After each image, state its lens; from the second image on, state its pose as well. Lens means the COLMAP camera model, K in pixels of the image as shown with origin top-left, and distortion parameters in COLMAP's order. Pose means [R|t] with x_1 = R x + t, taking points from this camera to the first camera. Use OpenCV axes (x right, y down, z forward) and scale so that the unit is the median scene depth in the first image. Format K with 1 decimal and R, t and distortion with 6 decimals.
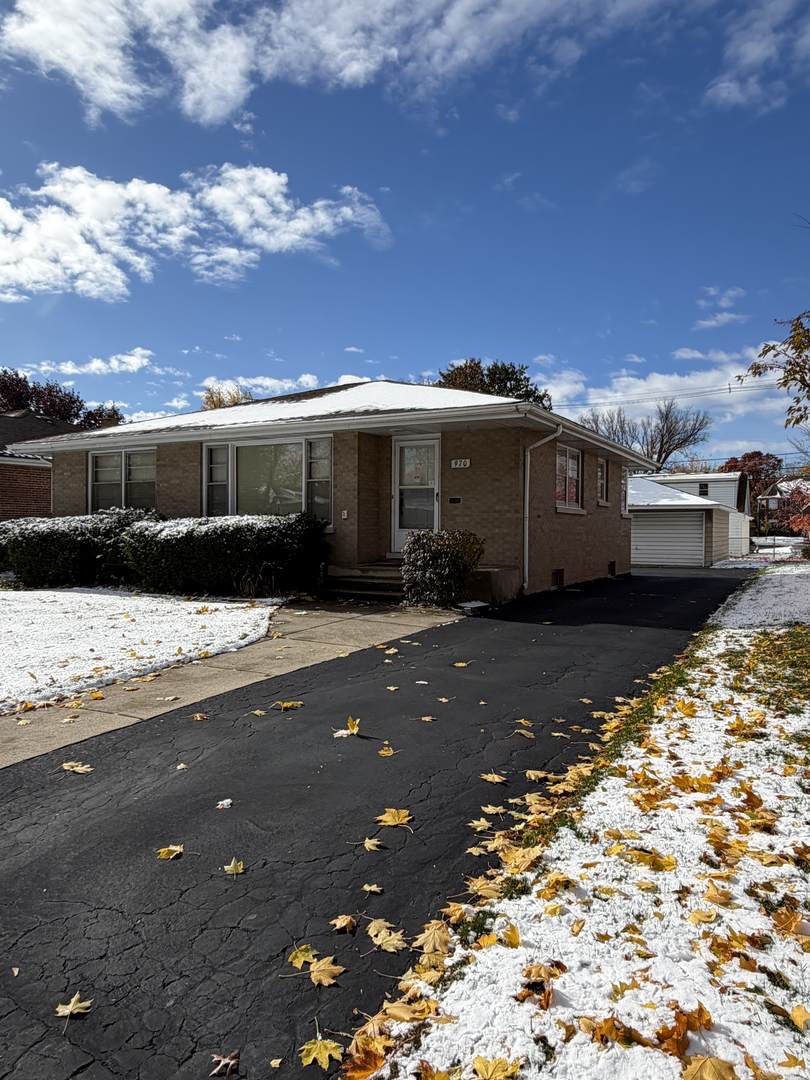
lens RADIAL K [[737.8, 0, 405.0], [0, 737.8, 540.0], [0, 0, 1]] dist [-0.001948, 0.001067]
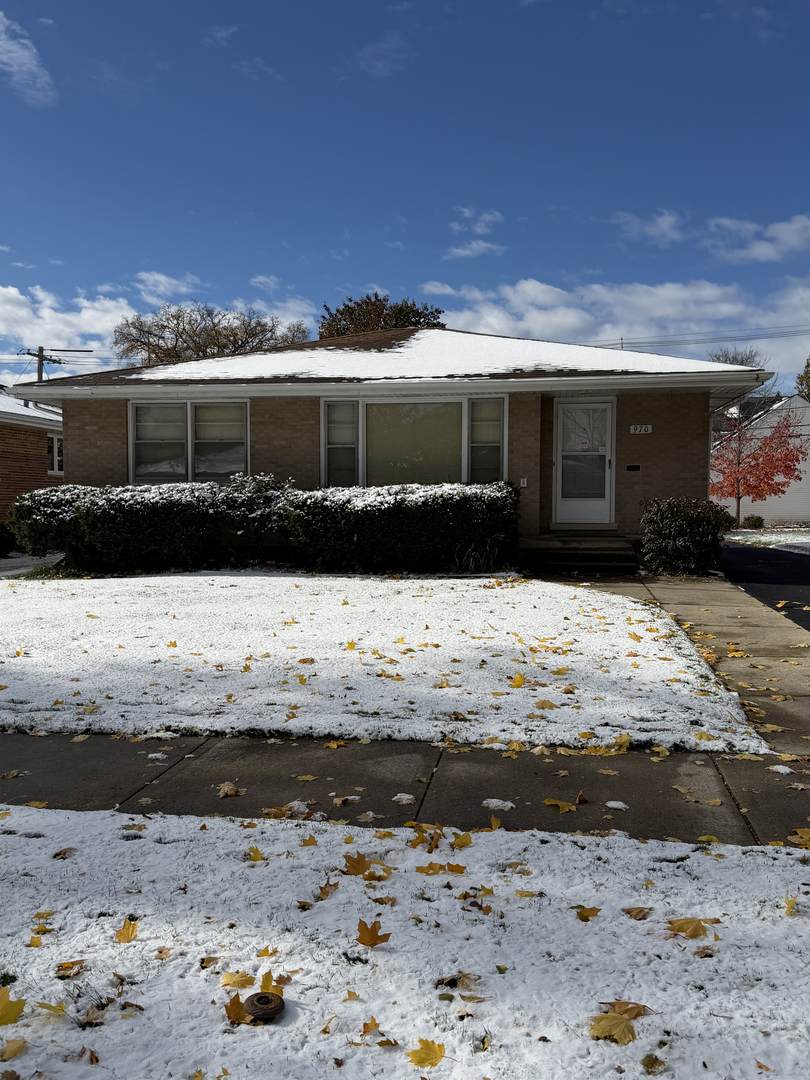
lens RADIAL K [[947.6, 0, 405.0], [0, 947.6, 540.0], [0, 0, 1]] dist [0.162749, -0.241103]
pose [[0.943871, -0.017509, 0.329849, -0.317965], [0.009489, 0.999619, 0.025908, 0.002636], [-0.330177, -0.021324, 0.943678, -0.039631]]
